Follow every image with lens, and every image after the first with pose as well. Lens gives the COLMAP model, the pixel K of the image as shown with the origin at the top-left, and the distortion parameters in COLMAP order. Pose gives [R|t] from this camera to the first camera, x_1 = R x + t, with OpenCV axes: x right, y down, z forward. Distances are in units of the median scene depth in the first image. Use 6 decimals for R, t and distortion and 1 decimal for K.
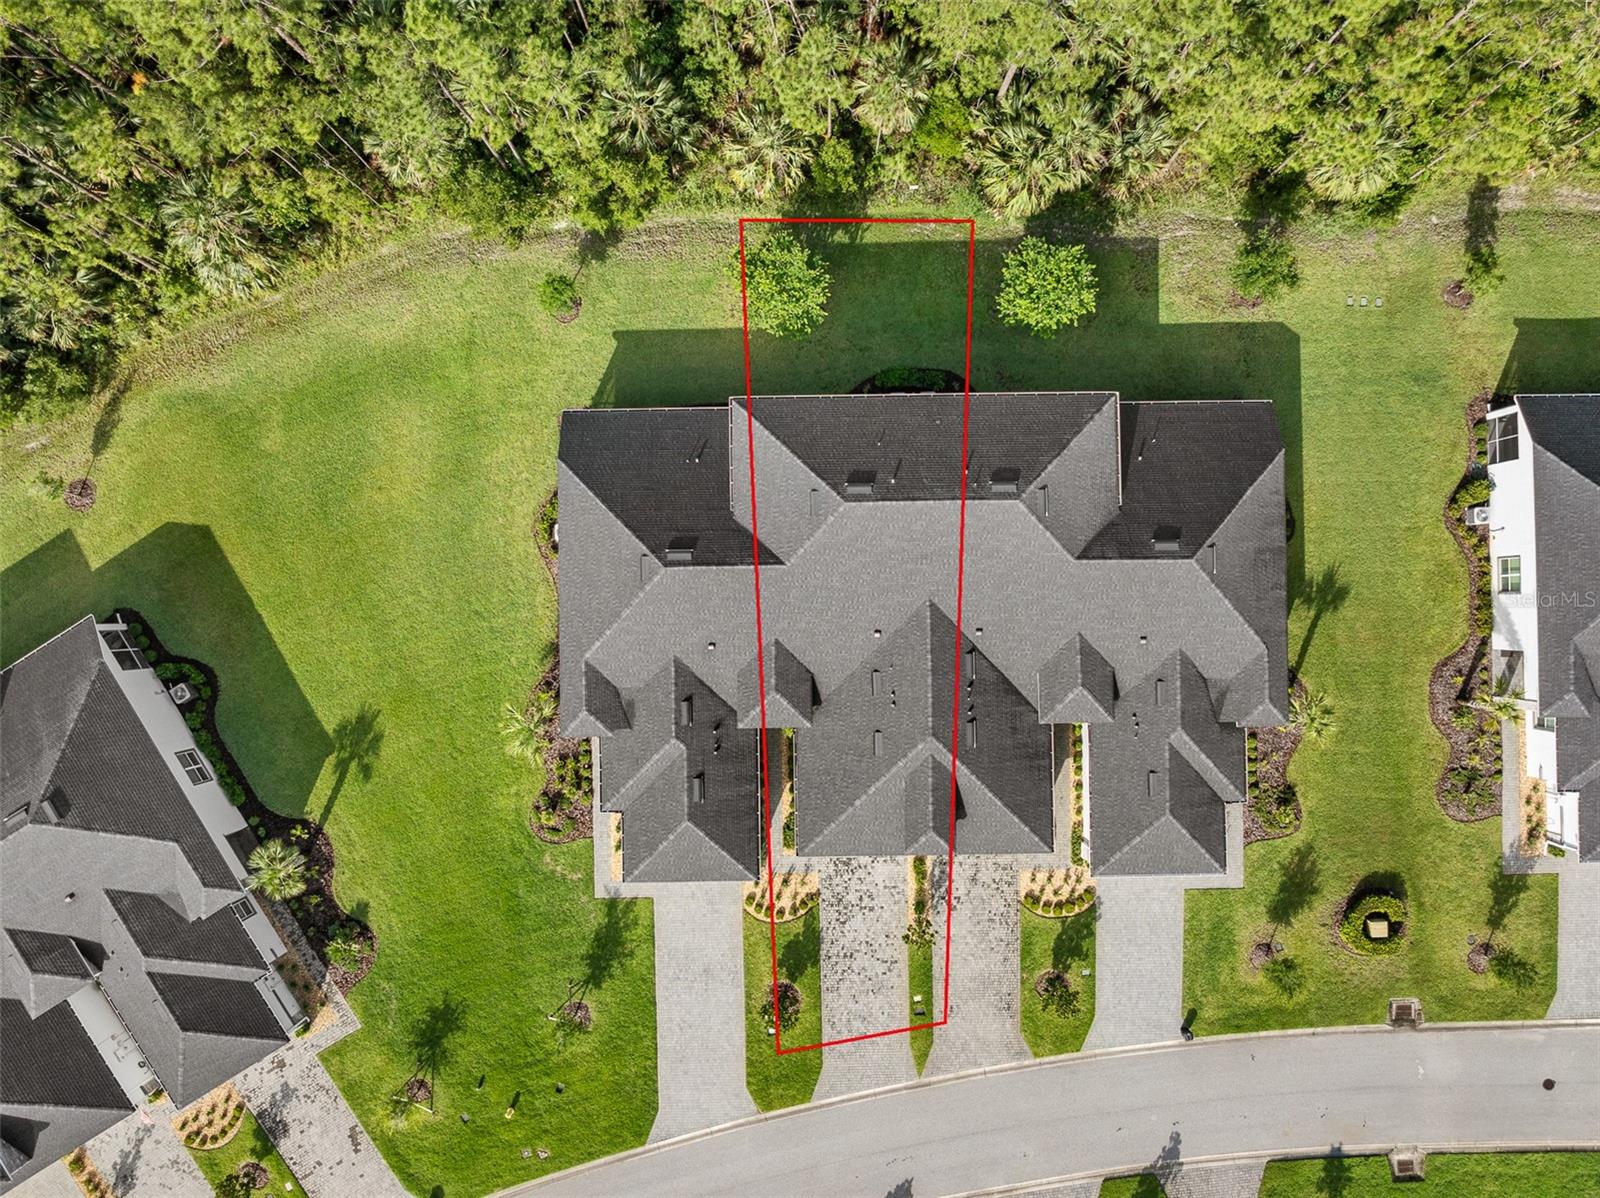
lens RADIAL K [[1130.2, 0, 800.0], [0, 1130.2, 599.0], [0, 0, 1]] dist [-0.043931, -0.000102]
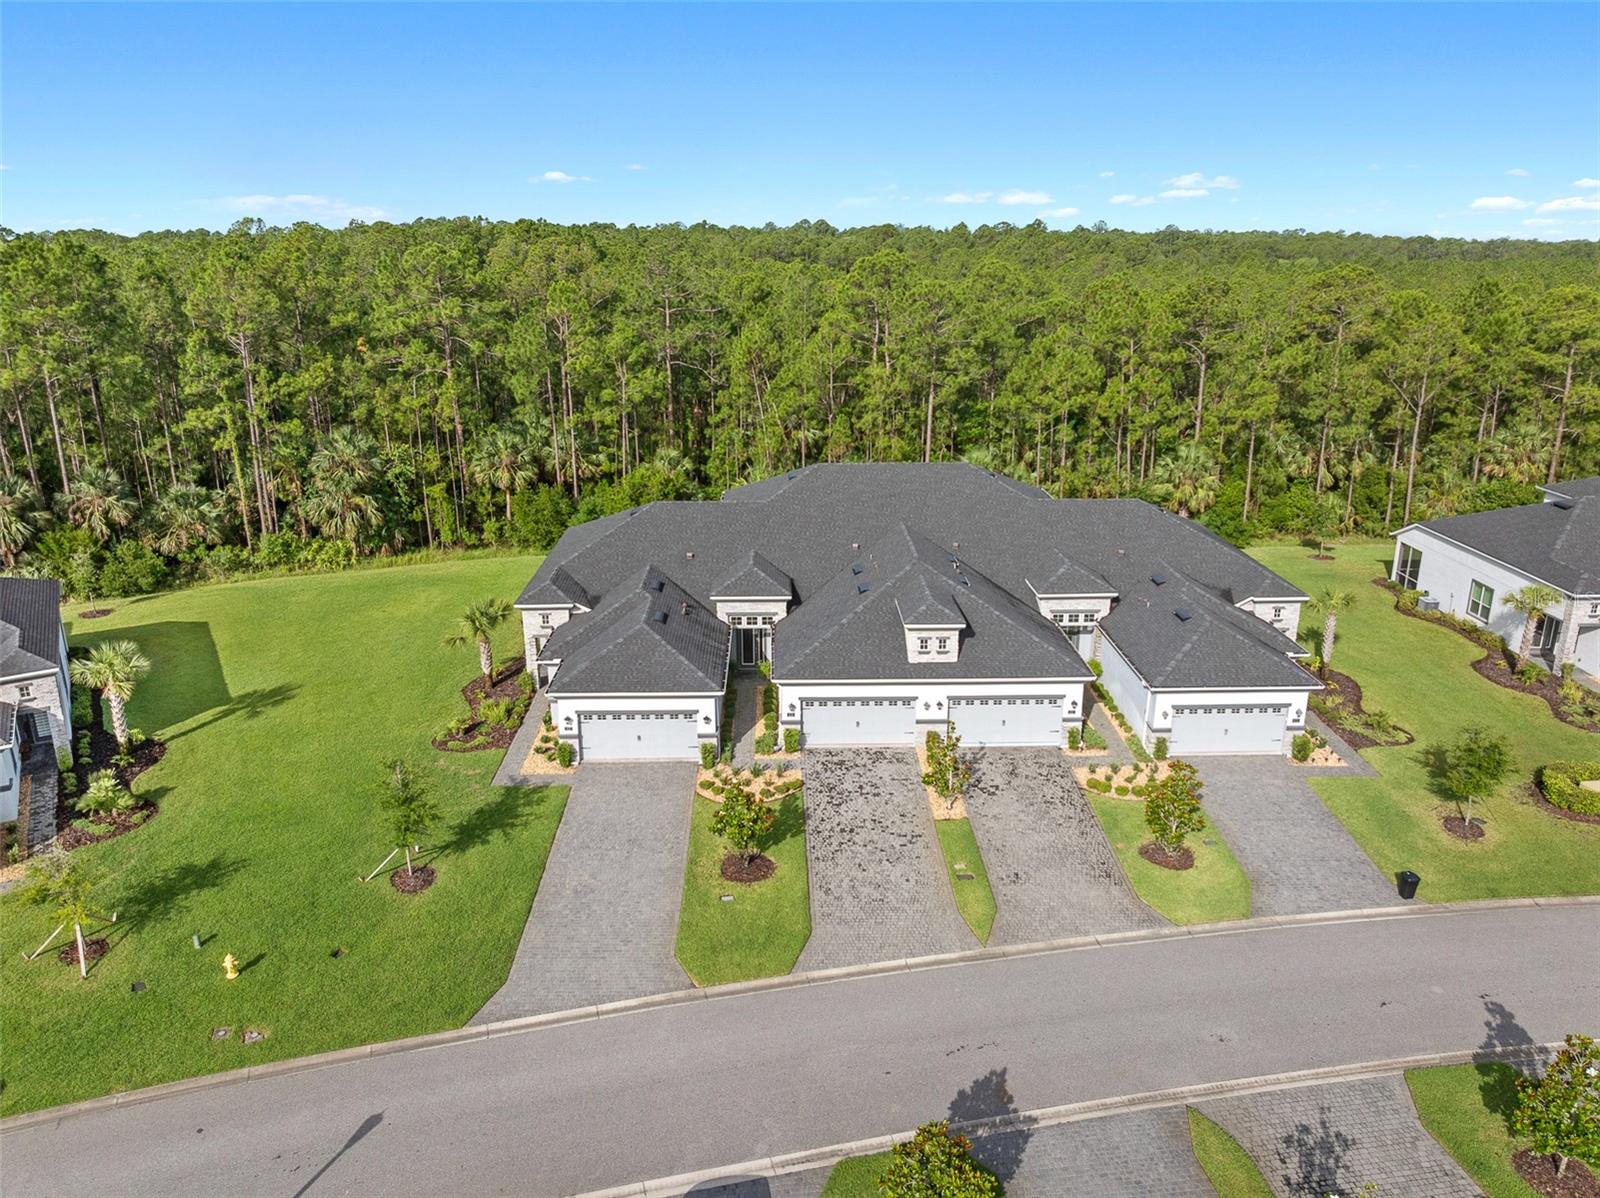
lens RADIAL K [[1130.2, 0, 800.0], [0, 1130.2, 599.0], [0, 0, 1]] dist [-0.043931, -0.000102]
pose [[0.999979, -0.002072, 0.006130, 0.011088], [0.006470, 0.311230, -0.950313, 0.912249], [0.000061, 0.950333, 0.311236, 0.661666]]
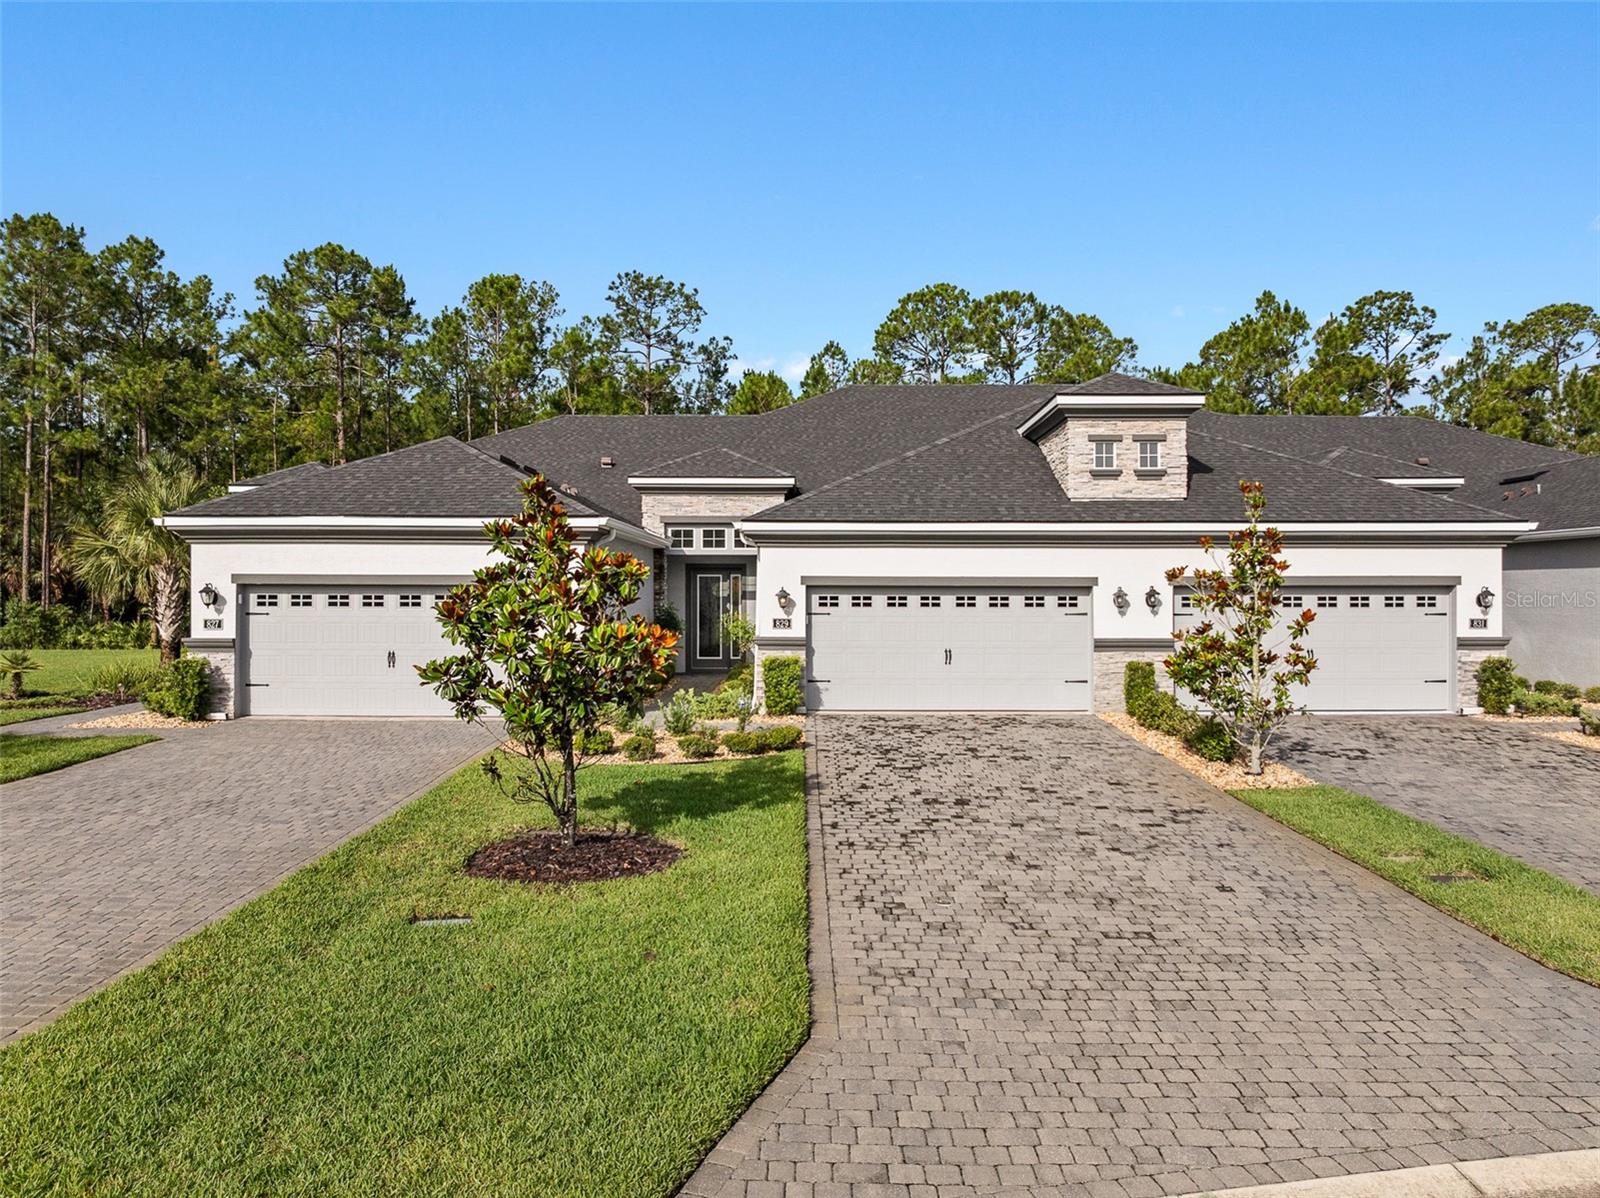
lens RADIAL K [[1130.2, 0, 800.0], [0, 1130.2, 599.0], [0, 0, 1]] dist [-0.043931, -0.000102]
pose [[0.999746, 0.002436, -0.022406, 0.021231], [-0.022433, 0.011616, -0.999681, 0.517236], [-0.002175, 0.999930, 0.011668, 0.963953]]
